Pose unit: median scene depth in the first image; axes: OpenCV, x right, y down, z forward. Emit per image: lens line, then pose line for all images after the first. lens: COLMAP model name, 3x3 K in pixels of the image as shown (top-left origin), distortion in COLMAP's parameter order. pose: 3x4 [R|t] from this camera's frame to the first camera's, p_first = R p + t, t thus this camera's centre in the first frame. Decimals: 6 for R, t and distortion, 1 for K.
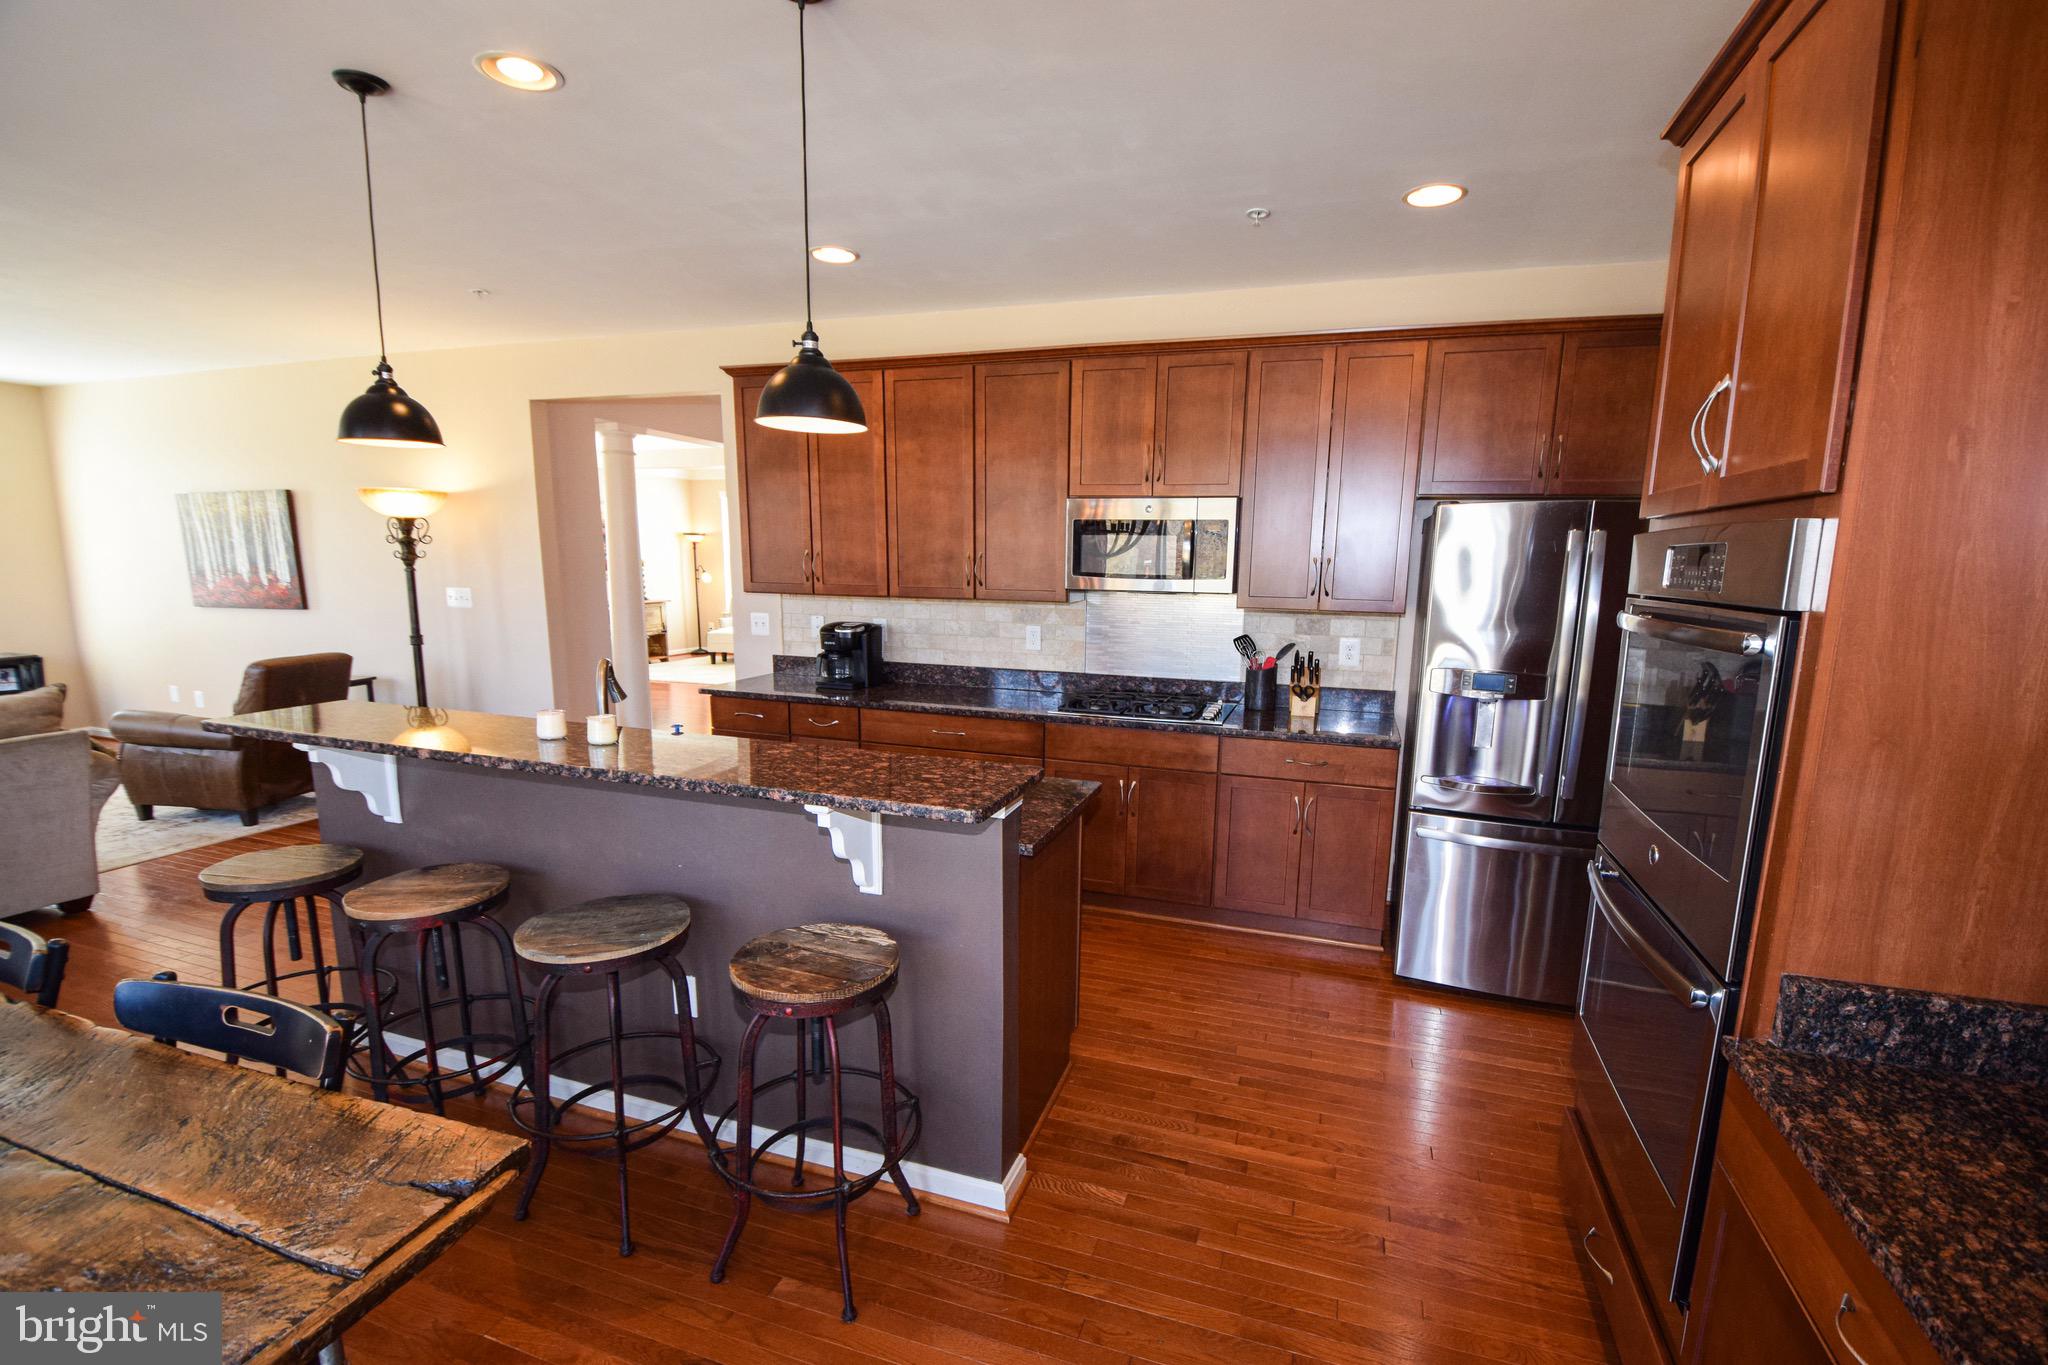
lens RADIAL K [[897.1, 0, 1043.7], [0, 897.1, 695.0], [0, 0, 1]] dist [-0.021417, -0.001936]
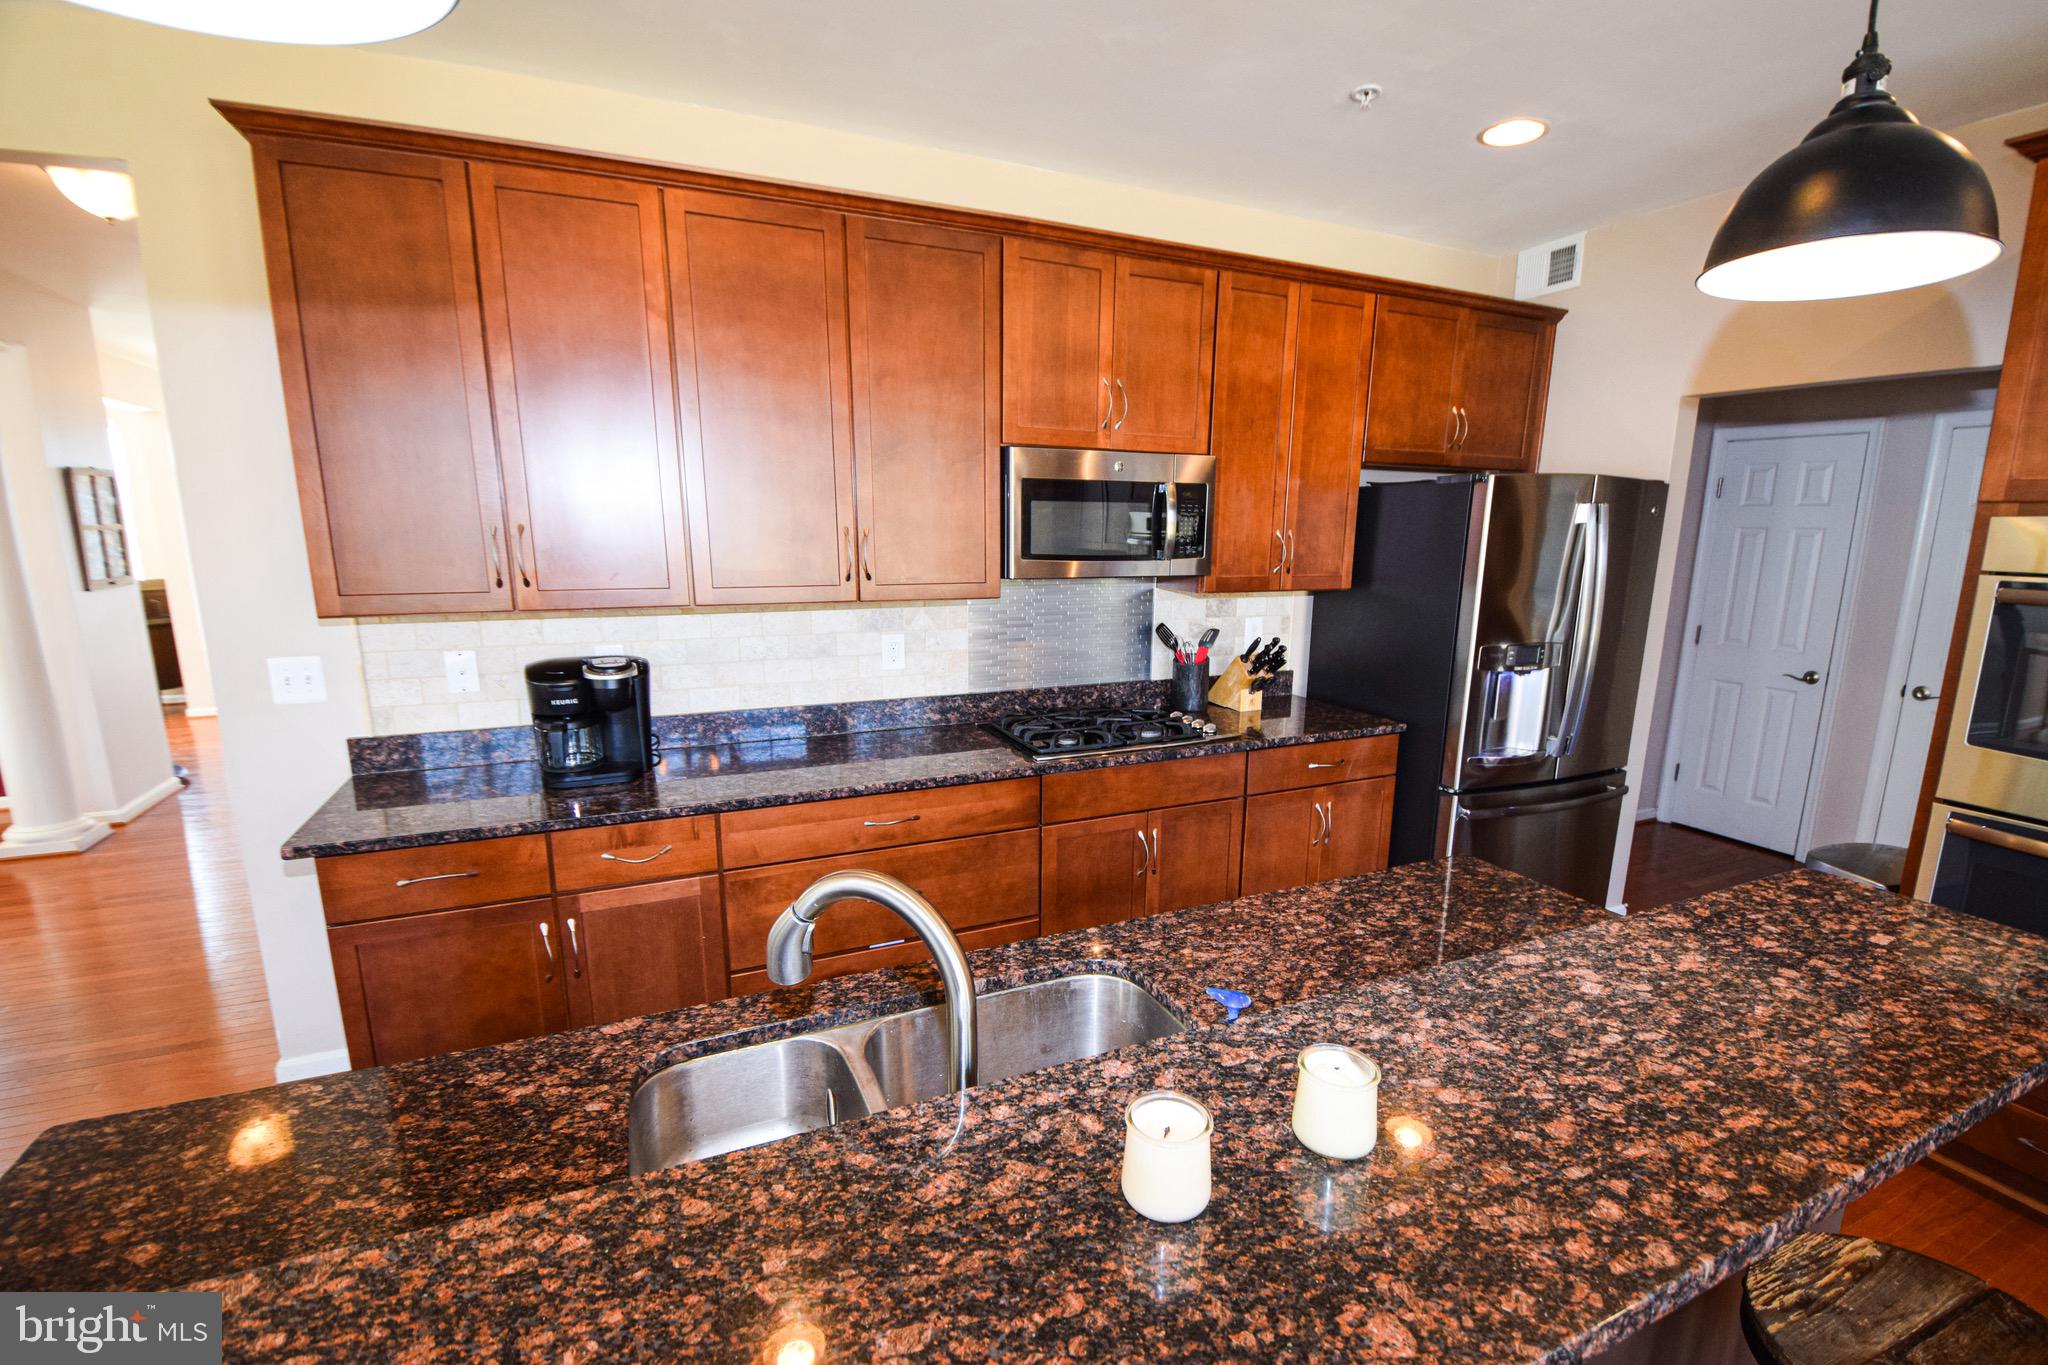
lens RADIAL K [[897.1, 0, 1043.8], [0, 897.1, 713.5], [0, 0, 1]] dist [-0.021417, -0.001936]
pose [[0.734893, -0.148600, 0.661702, -0.428110], [0.109501, 0.988896, 0.100466, -0.082007], [-0.669284, -0.001375, 0.743005, 0.465146]]
